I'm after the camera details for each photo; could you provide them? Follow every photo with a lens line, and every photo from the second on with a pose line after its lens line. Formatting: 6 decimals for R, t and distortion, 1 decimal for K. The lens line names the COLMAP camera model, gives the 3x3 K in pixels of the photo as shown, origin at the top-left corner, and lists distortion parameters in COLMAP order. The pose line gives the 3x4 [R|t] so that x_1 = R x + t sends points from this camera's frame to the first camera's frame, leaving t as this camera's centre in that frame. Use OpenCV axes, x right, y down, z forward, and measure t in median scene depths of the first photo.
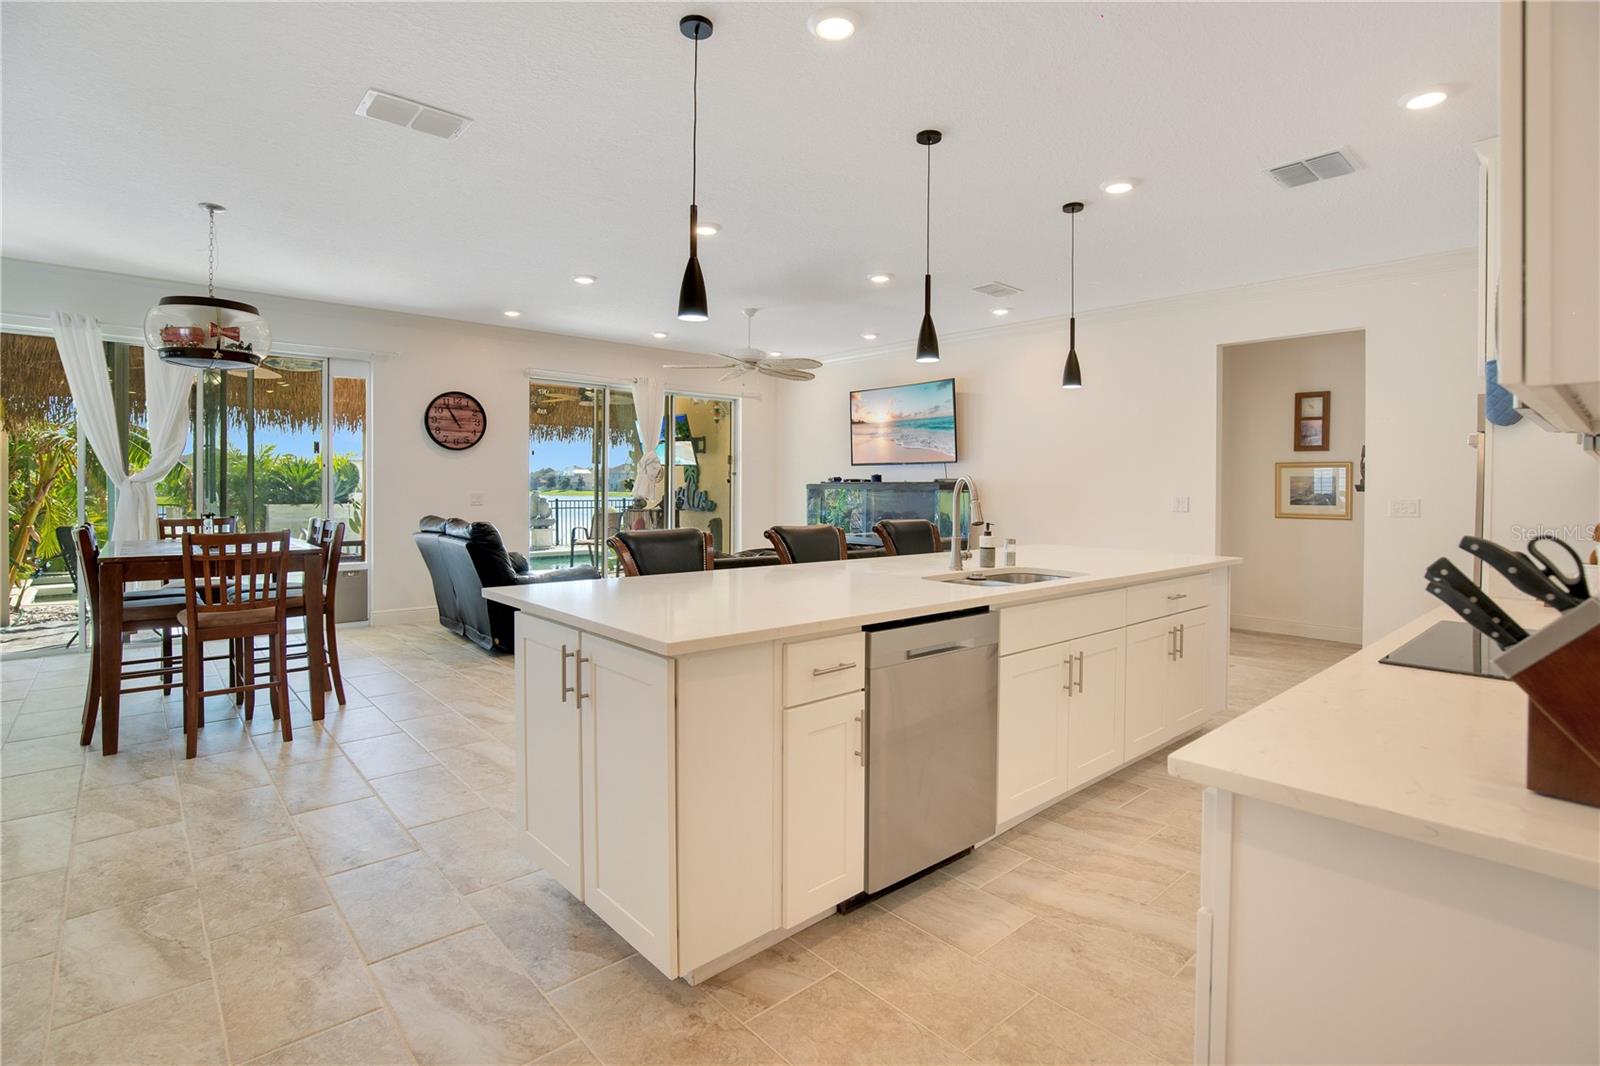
lens RADIAL K [[773.5, 0, 805.6], [0, 773.5, 496.1], [0, 0, 1]] dist [-0.031616, 0.000293]
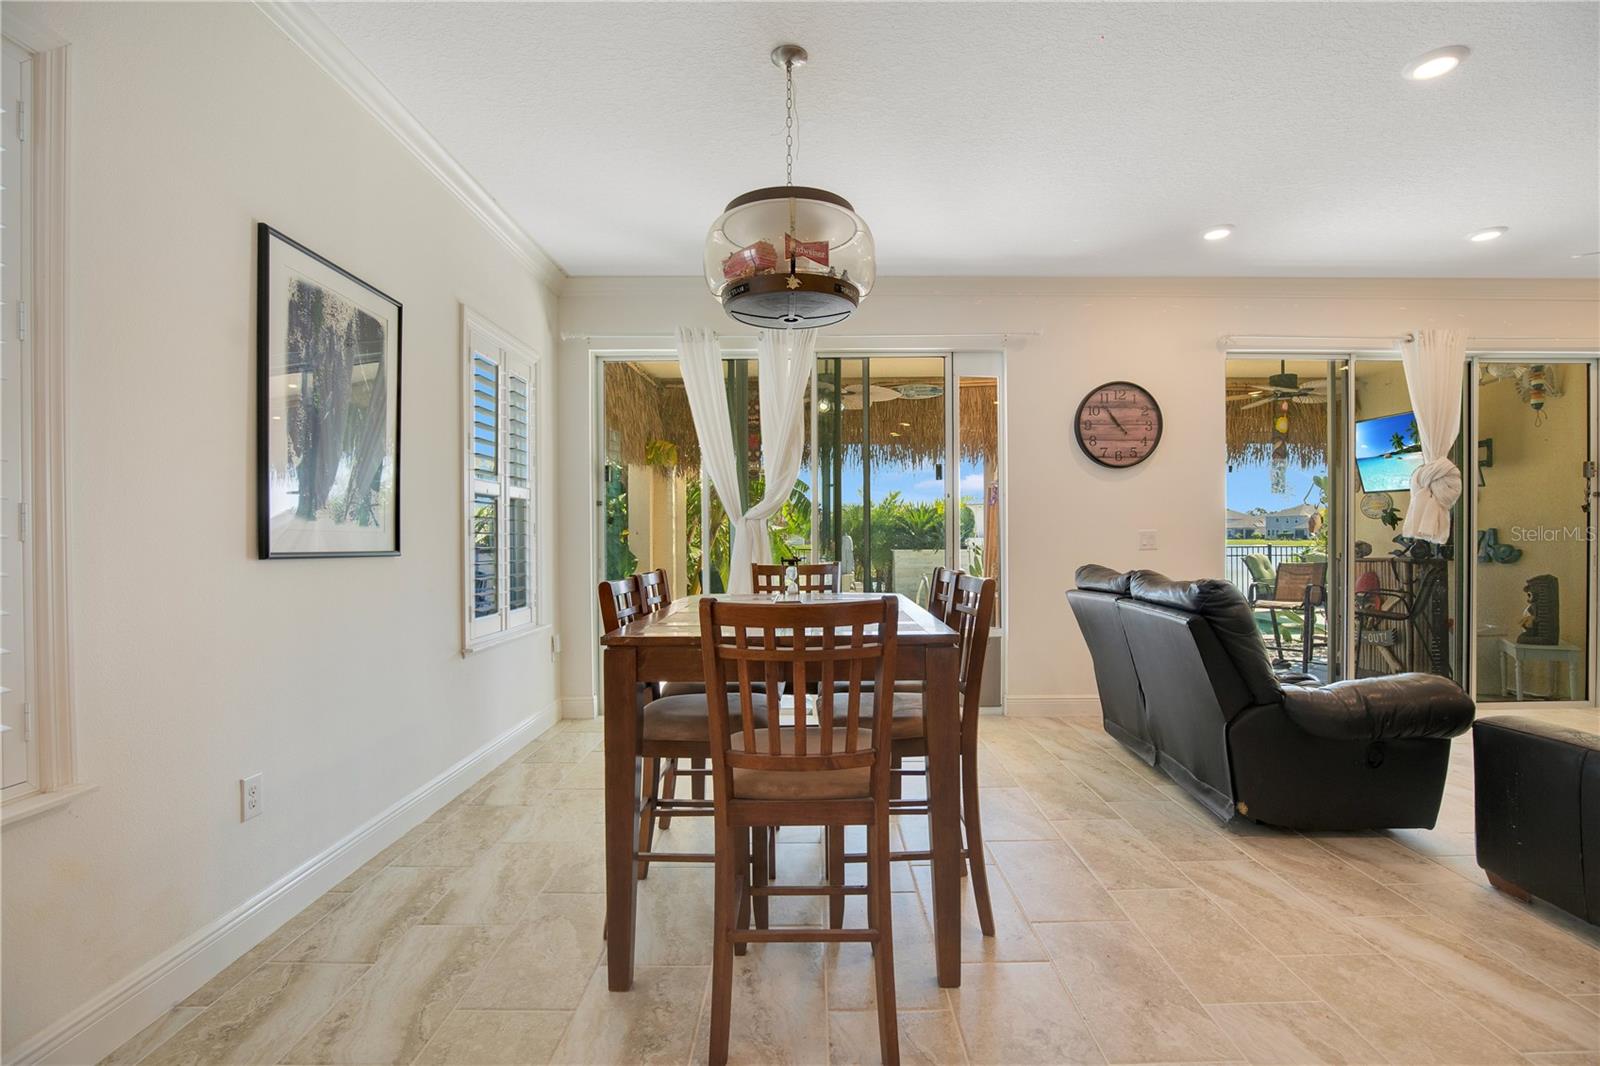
lens RADIAL K [[749.8, 0, 812.5], [0, 749.8, 542.5], [0, 0, 1]] dist [-0.041092, 0.008349]
pose [[0.745125, -0.003018, -0.666918, -0.214749], [0.001646, 0.999995, -0.002687, 0.006896], [0.666923, 0.000905, 0.745126, 0.325645]]
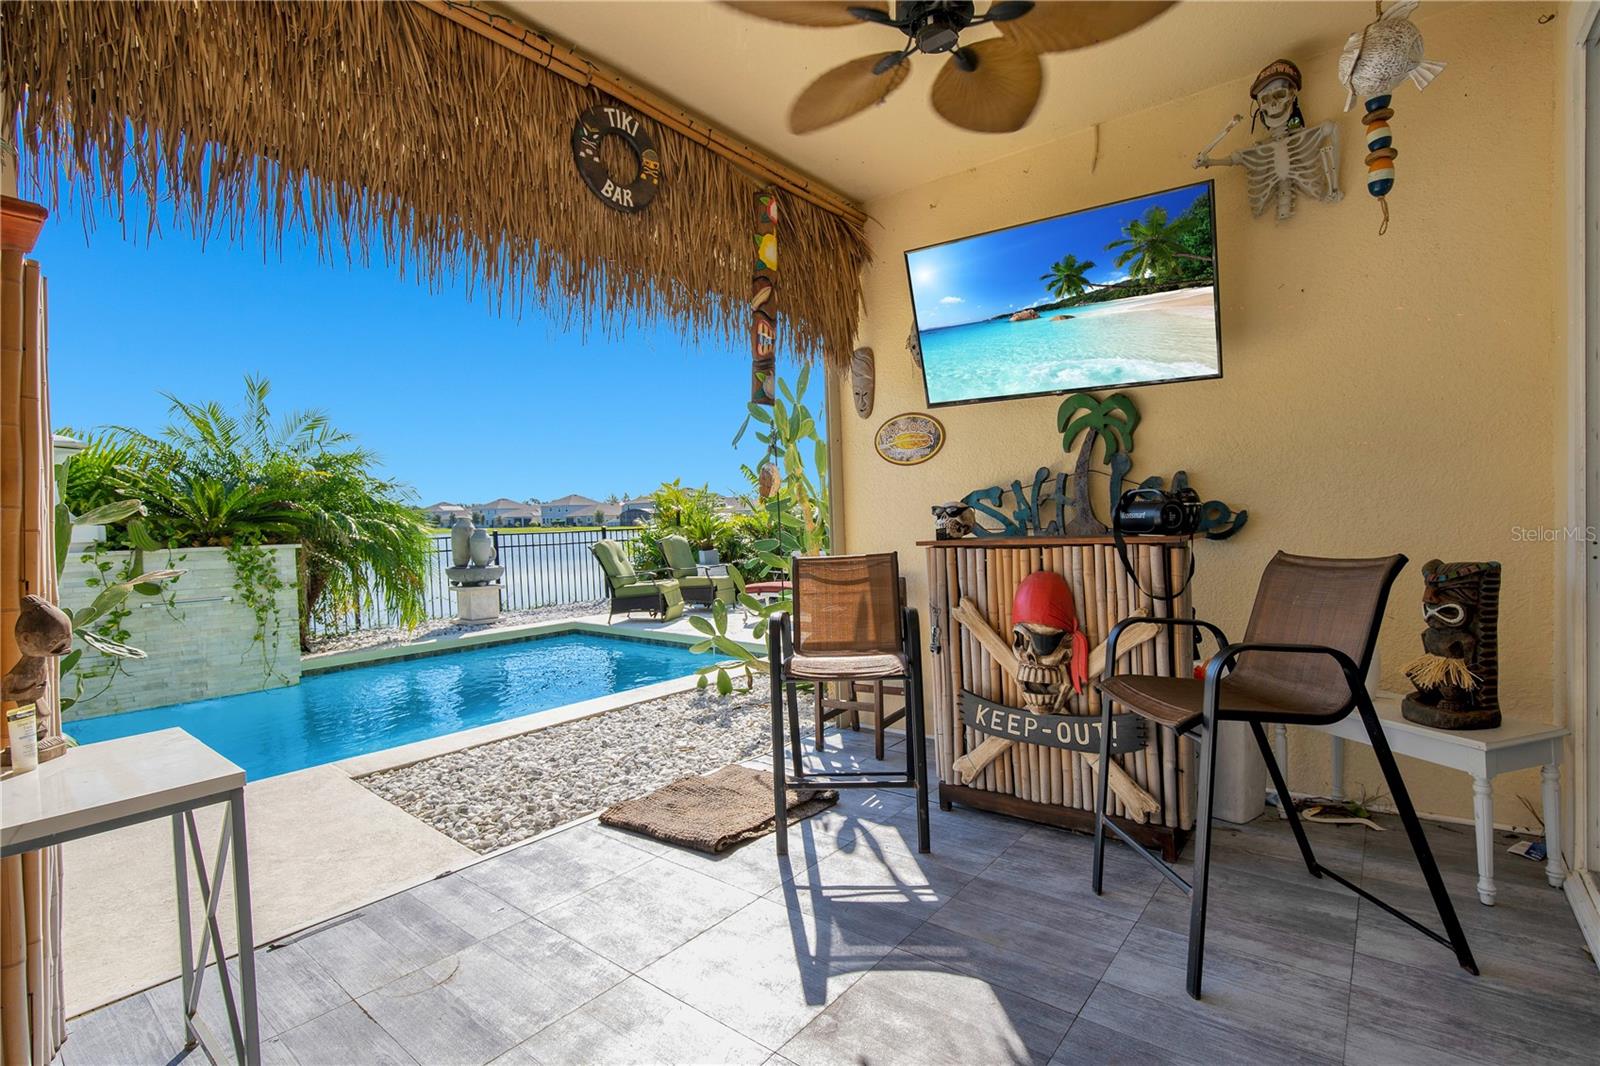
lens RADIAL K [[745.5, 0, 802.7], [0, 745.5, 543.1], [0, 0, 1]] dist [-0.022862, 0.000154]
pose [[0.986376, -0.038676, 0.159896, -0.477032], [0.034634, 0.999008, 0.027990, 0.012201], [-0.160820, -0.022071, 0.986737, 1.070789]]
